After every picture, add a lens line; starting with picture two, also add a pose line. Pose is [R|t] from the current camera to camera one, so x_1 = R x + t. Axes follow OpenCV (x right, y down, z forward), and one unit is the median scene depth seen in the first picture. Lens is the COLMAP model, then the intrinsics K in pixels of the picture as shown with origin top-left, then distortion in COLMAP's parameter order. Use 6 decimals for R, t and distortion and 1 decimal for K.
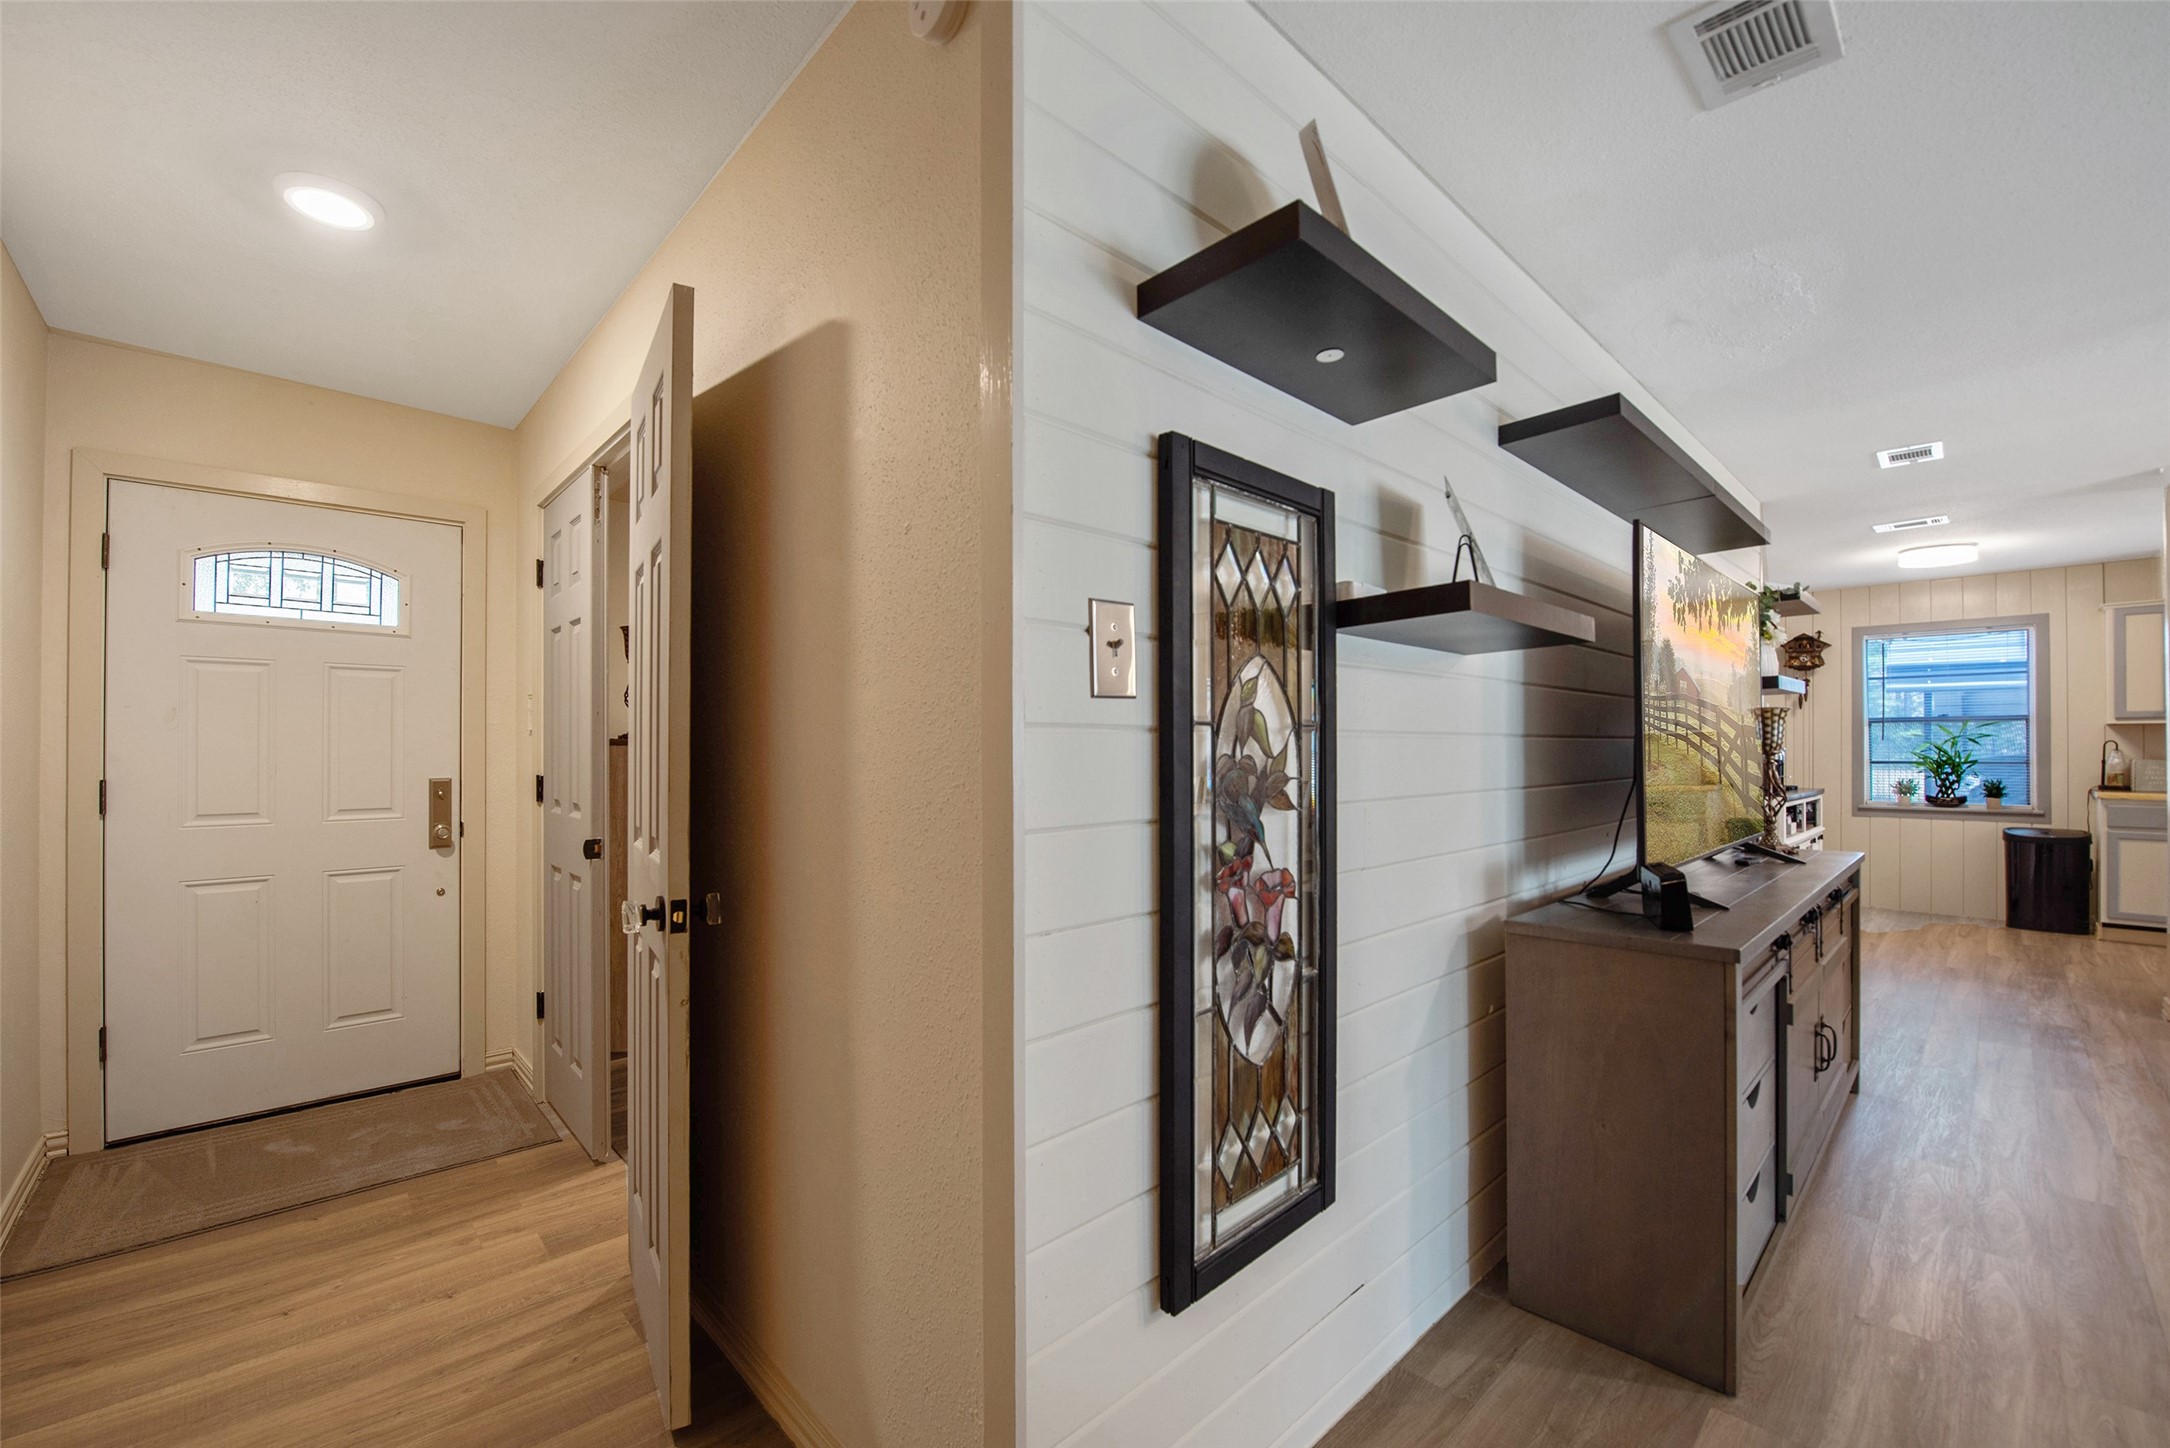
lens RADIAL K [[851.4, 0, 1069.3], [0, 851.4, 734.1], [0, 0, 1]] dist [-0.016134, -0.000394]
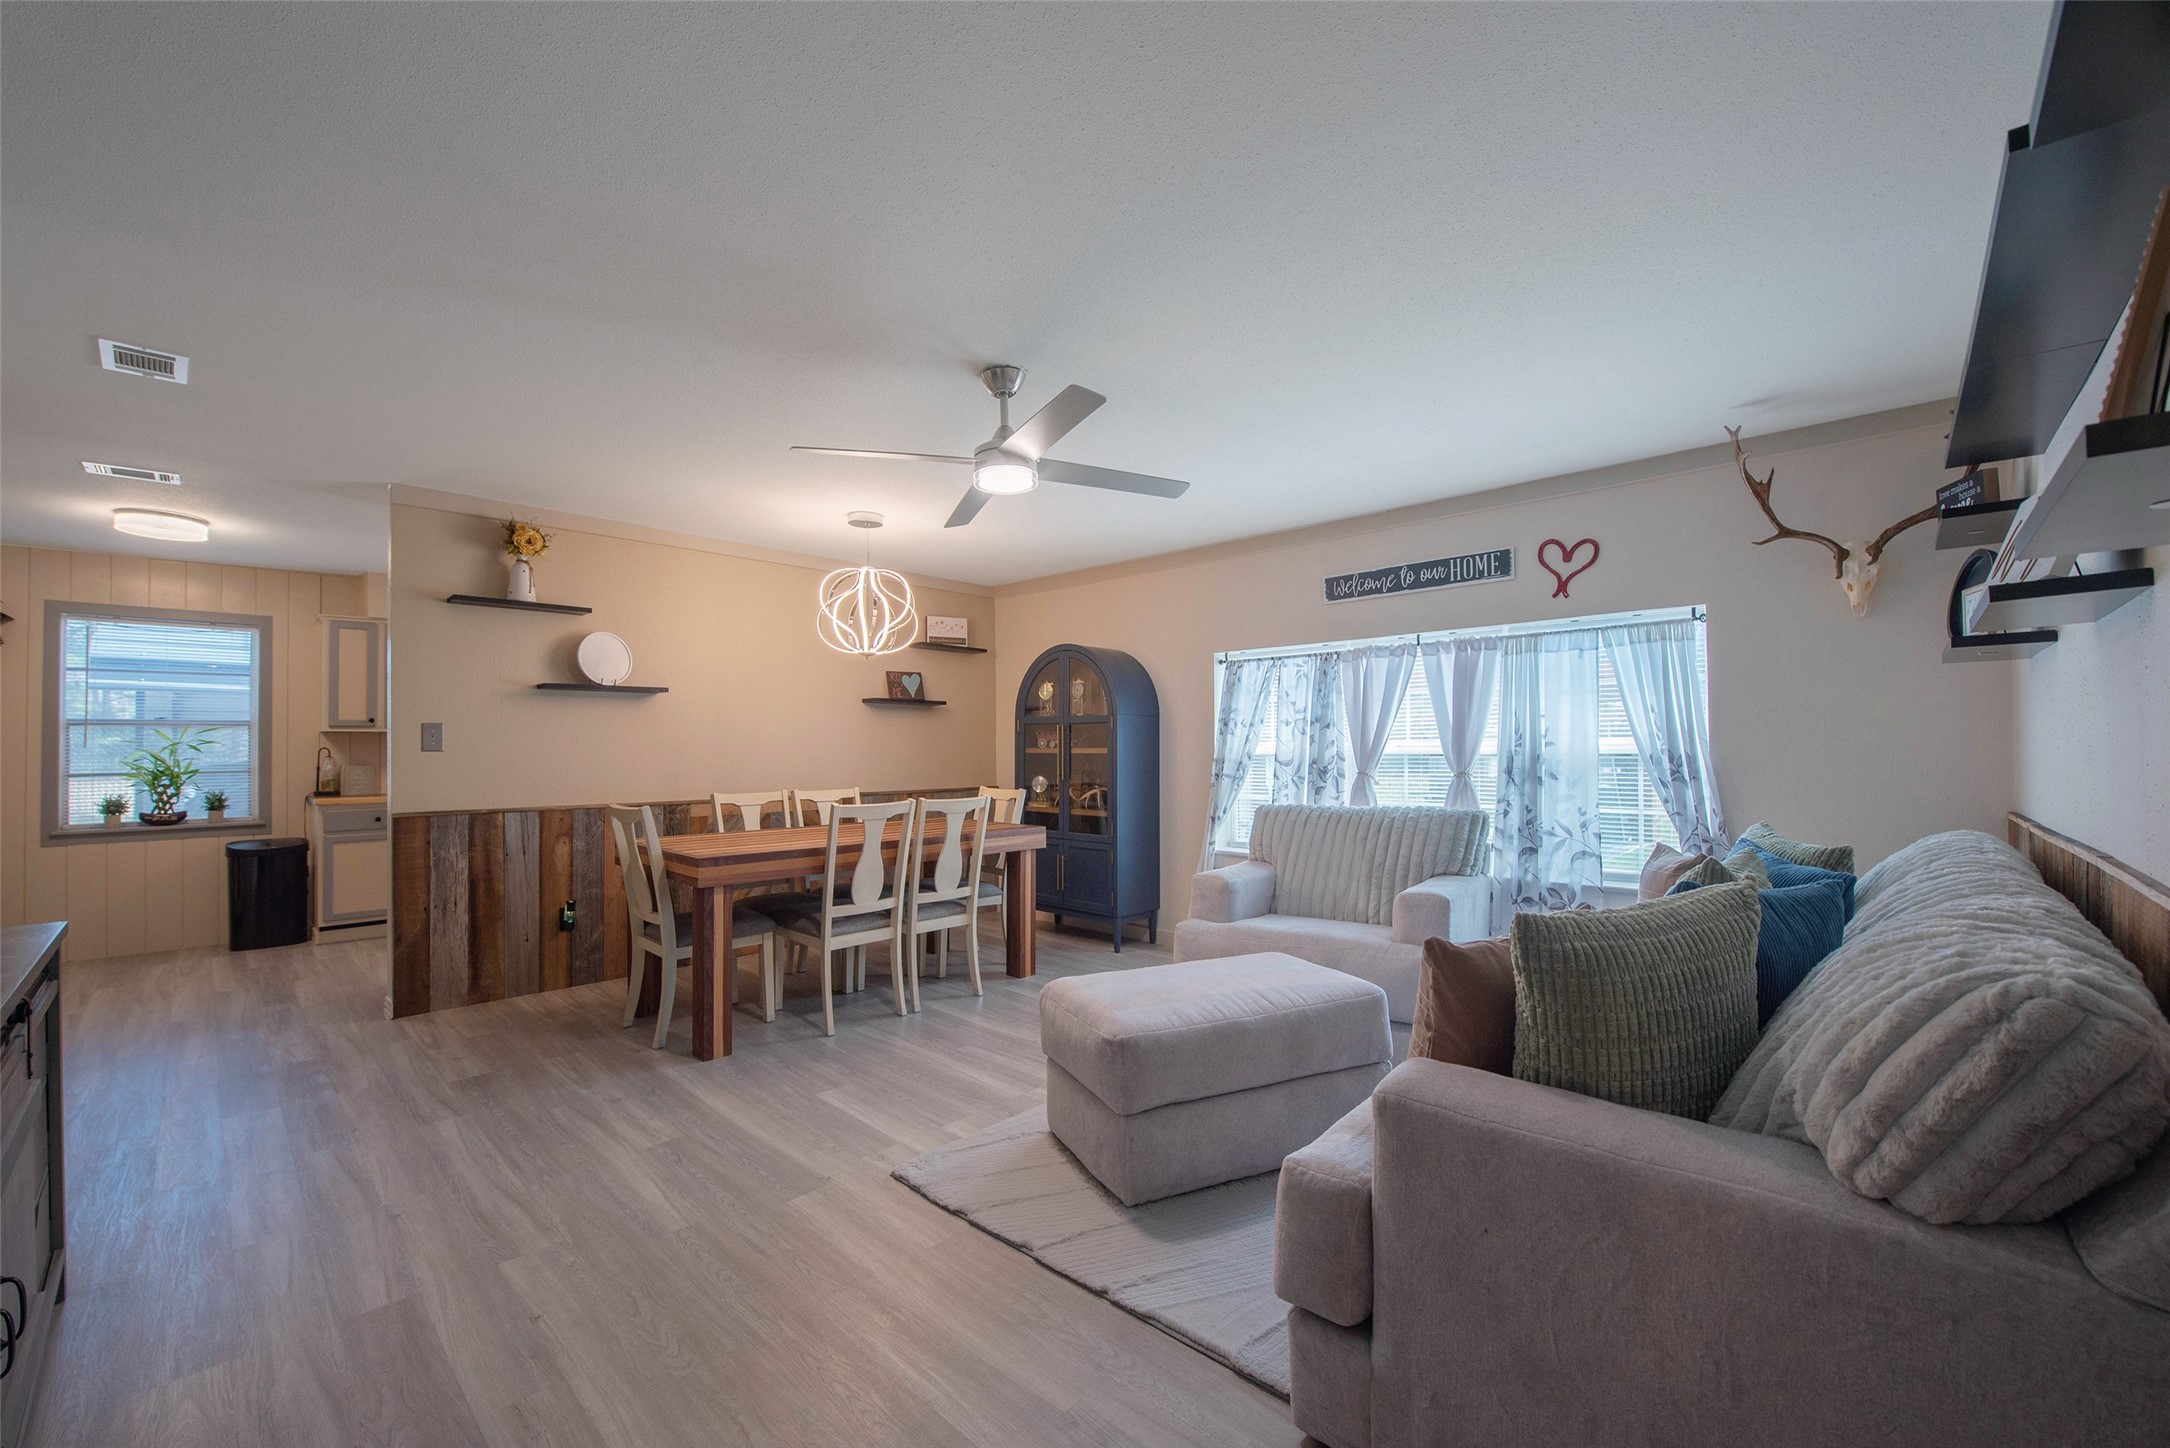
lens RADIAL K [[851.4, 0, 1025.9], [0, 851.4, 741.9], [0, 0, 1]] dist [-0.016134, -0.000394]
pose [[-0.051402, 0.006388, 0.998658, 0.163986], [-0.006616, 0.999955, -0.006737, 0.001722], [-0.998656, -0.006953, -0.051358, 0.180907]]
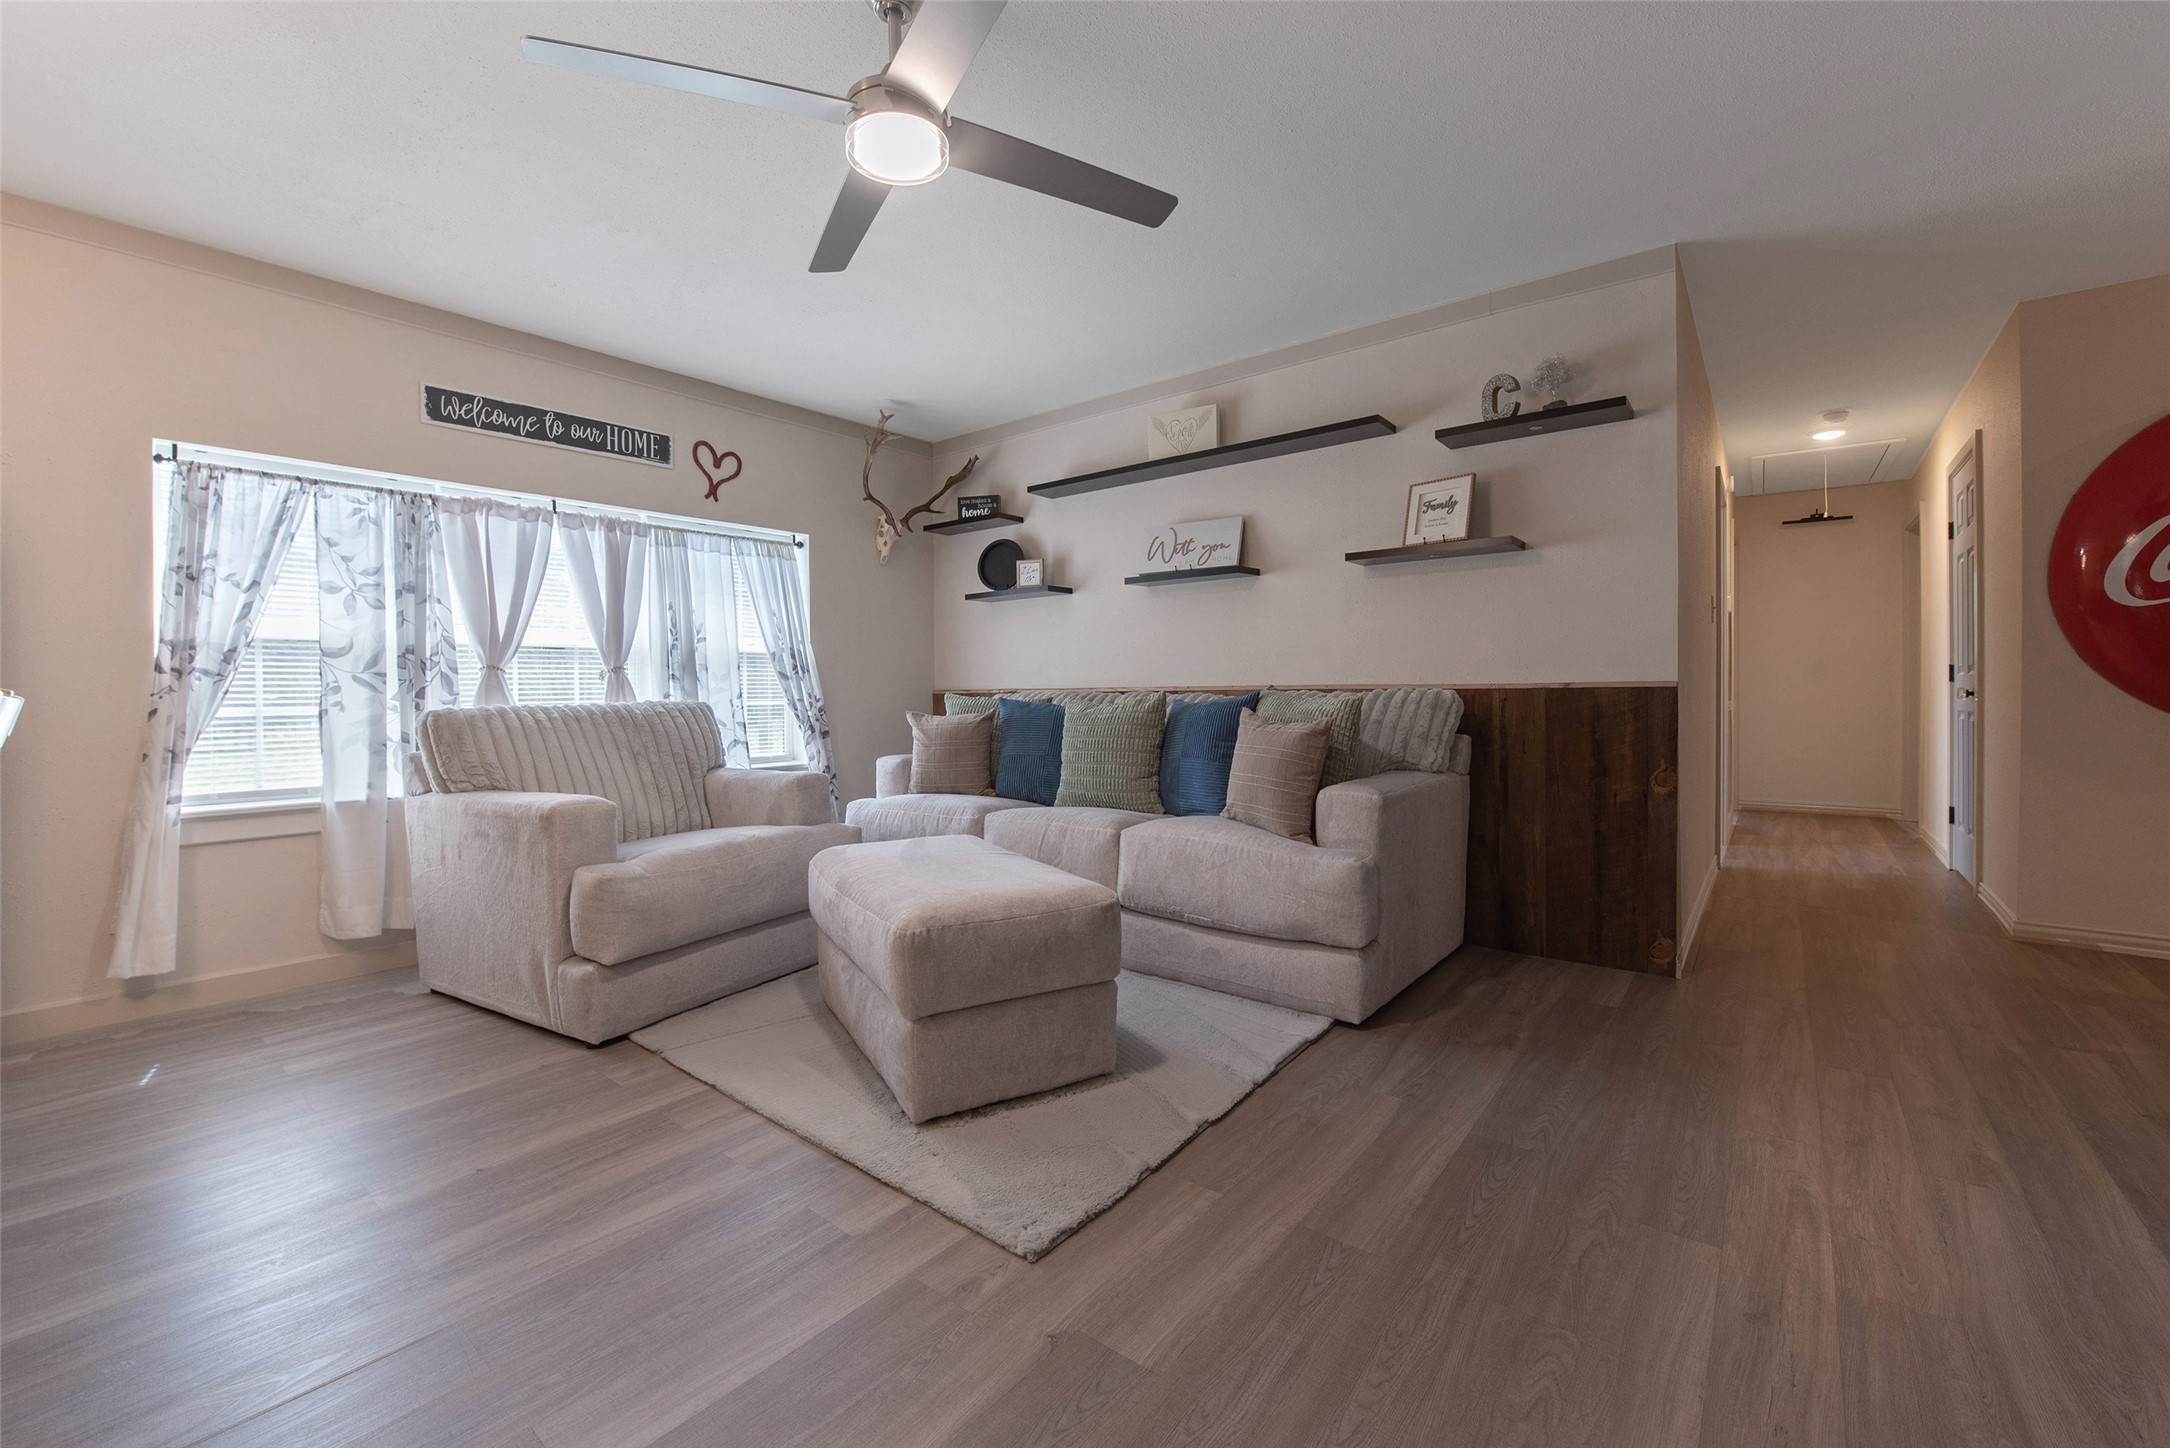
lens RADIAL K [[894.9, 0, 1070.3], [0, 894.9, 706.2], [0, 0, 1]] dist [0.002230, -0.000276]
pose [[-0.986934, -0.002448, -0.161107, 3.215684], [-0.004605, 0.999905, 0.013015, 0.248282], [0.161060, 0.013587, -0.986851, 2.292429]]
